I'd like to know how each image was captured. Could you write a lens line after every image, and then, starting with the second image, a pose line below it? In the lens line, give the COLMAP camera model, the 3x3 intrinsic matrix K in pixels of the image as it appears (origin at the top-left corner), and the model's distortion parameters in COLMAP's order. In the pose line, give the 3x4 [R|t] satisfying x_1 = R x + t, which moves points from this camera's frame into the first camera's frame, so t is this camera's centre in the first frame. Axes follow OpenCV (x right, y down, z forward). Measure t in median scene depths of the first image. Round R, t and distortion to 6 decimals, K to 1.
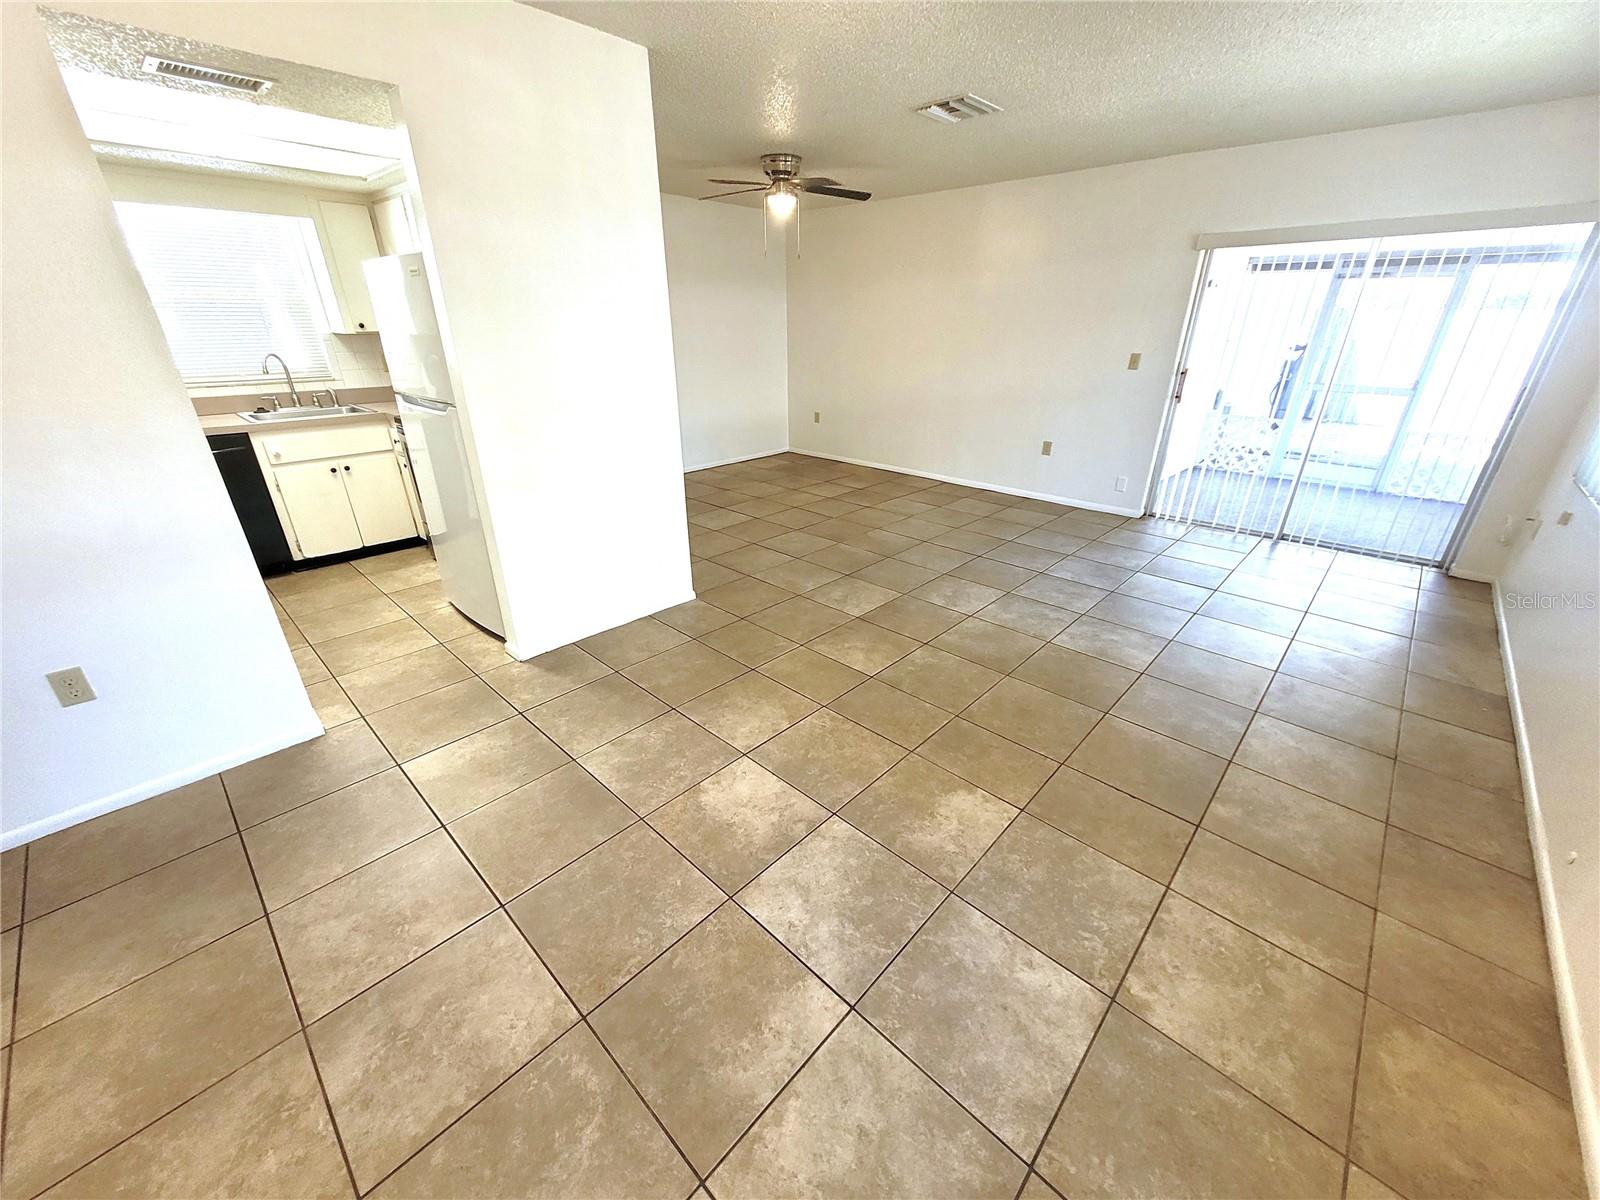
lens RADIAL K [[619.1, 0, 803.8], [0, 619.1, 605.3], [0, 0, 1]] dist [-0.000795, -0.000074]
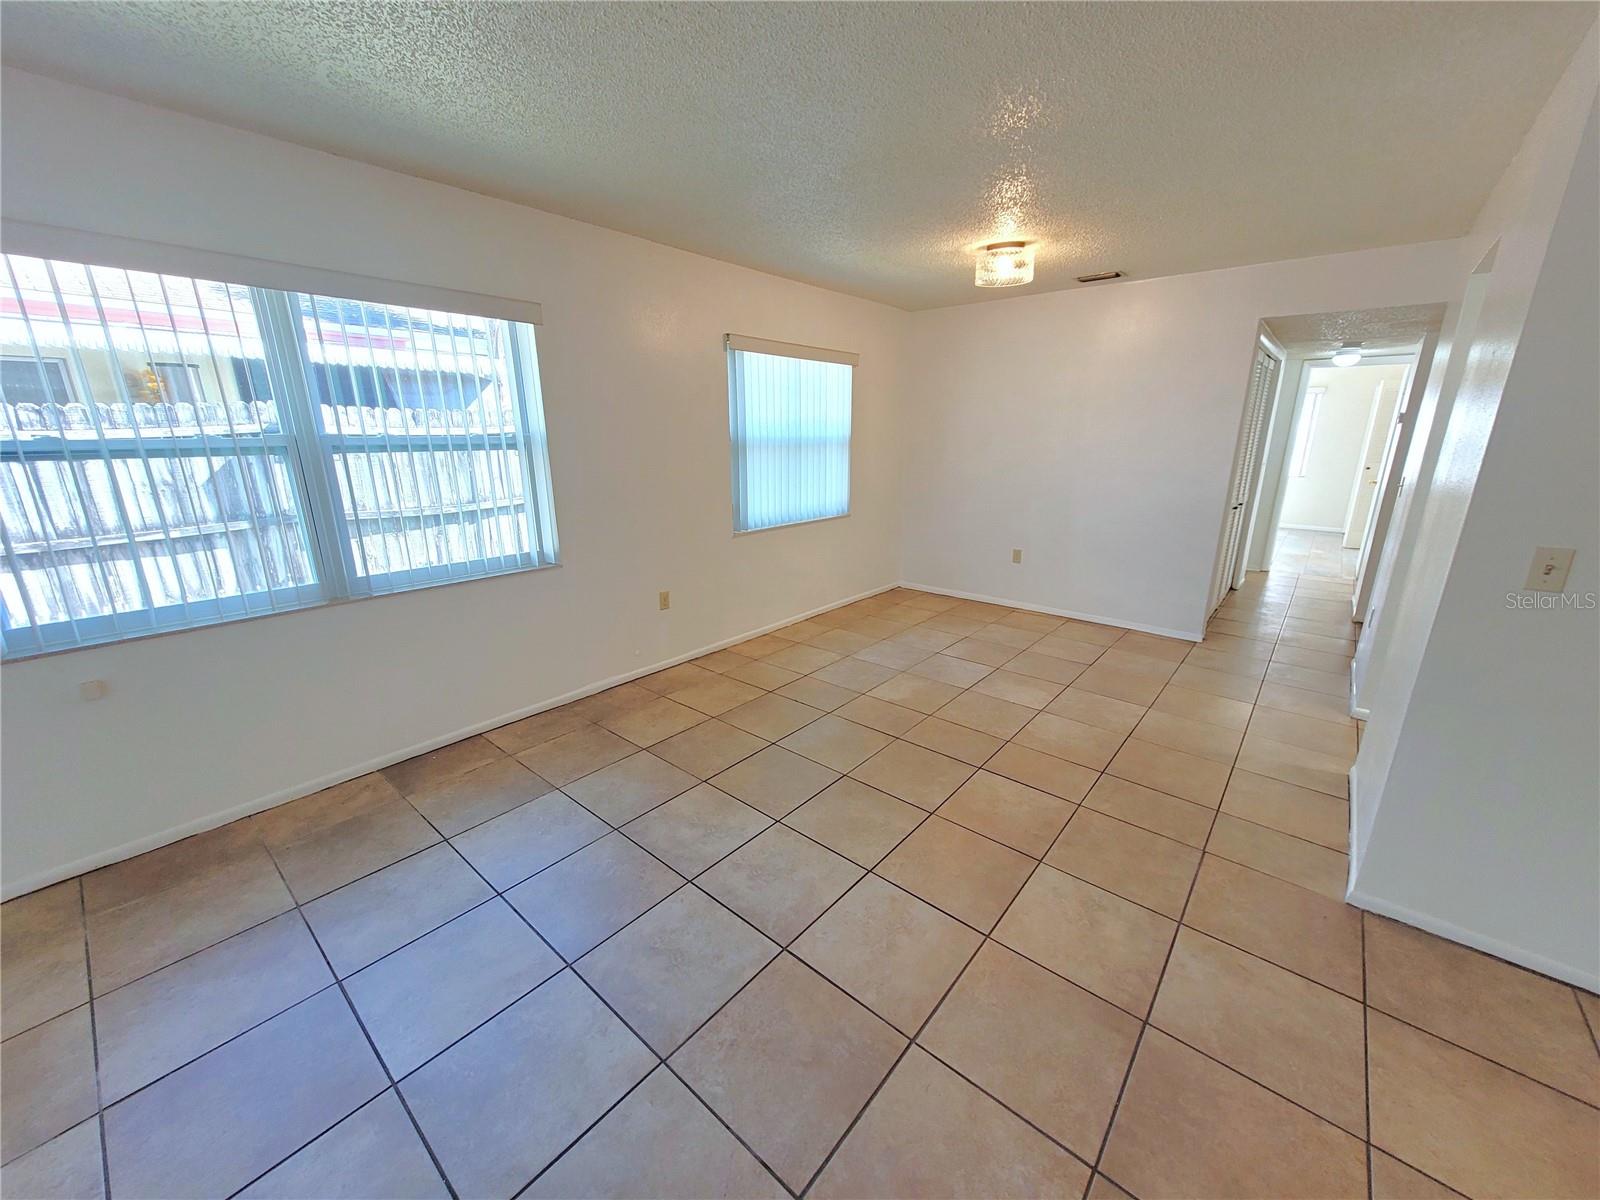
lens RADIAL K [[619.1, 0, 803.8], [0, 619.1, 605.3], [0, 0, 1]] dist [-0.000795, -0.000074]
pose [[-0.998655, 0.012523, -0.050308, 0.590091], [-0.023326, 0.758076, 0.651749, -0.976446], [0.046300, 0.652046, -0.756764, 2.096126]]
